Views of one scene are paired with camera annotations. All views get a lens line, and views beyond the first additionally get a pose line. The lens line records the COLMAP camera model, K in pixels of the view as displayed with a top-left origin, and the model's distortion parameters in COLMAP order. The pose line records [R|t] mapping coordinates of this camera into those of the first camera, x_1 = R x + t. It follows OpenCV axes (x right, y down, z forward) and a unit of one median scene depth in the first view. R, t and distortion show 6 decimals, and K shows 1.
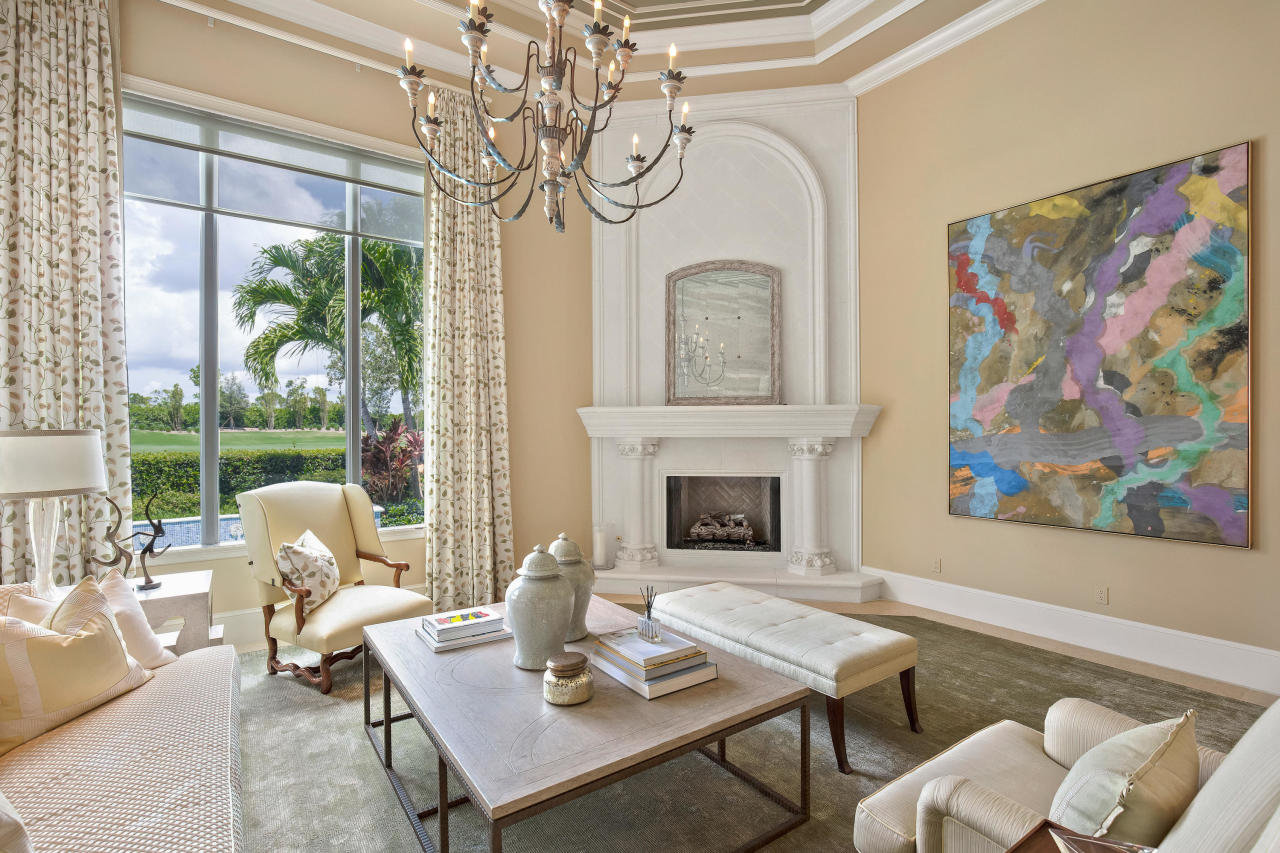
lens RADIAL K [[600.0, 0, 647.1], [0, 600.0, 433.7], [0, 0, 1]] dist [-0.022239, 0.002455]
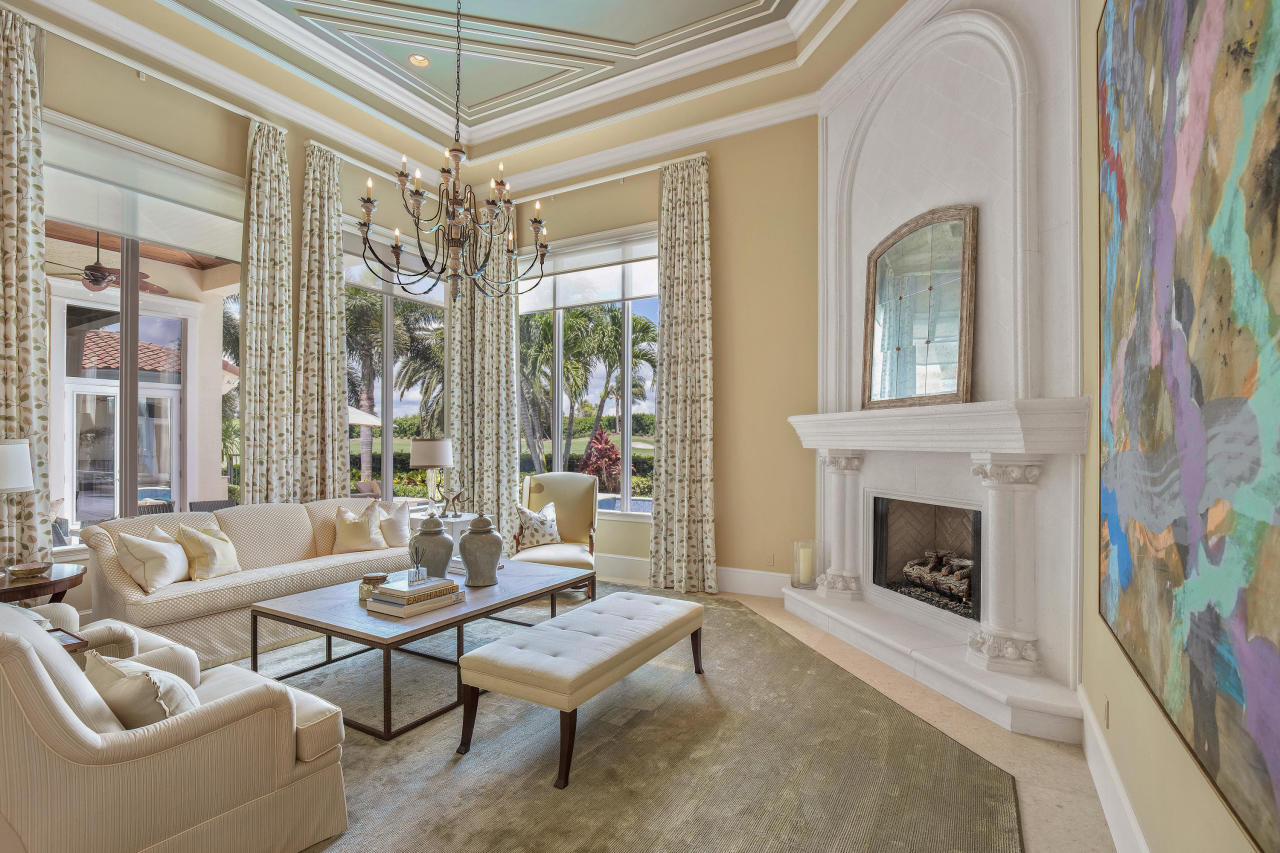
lens RADIAL K [[600.0, 0, 643.9], [0, 600.0, 434.6], [0, 0, 1]] dist [-0.022239, 0.002455]
pose [[0.414764, -0.003480, -0.909922, 0.674468], [-0.004508, 0.999973, -0.005879, -0.008019], [0.909918, 0.006541, 0.414737, 0.379512]]
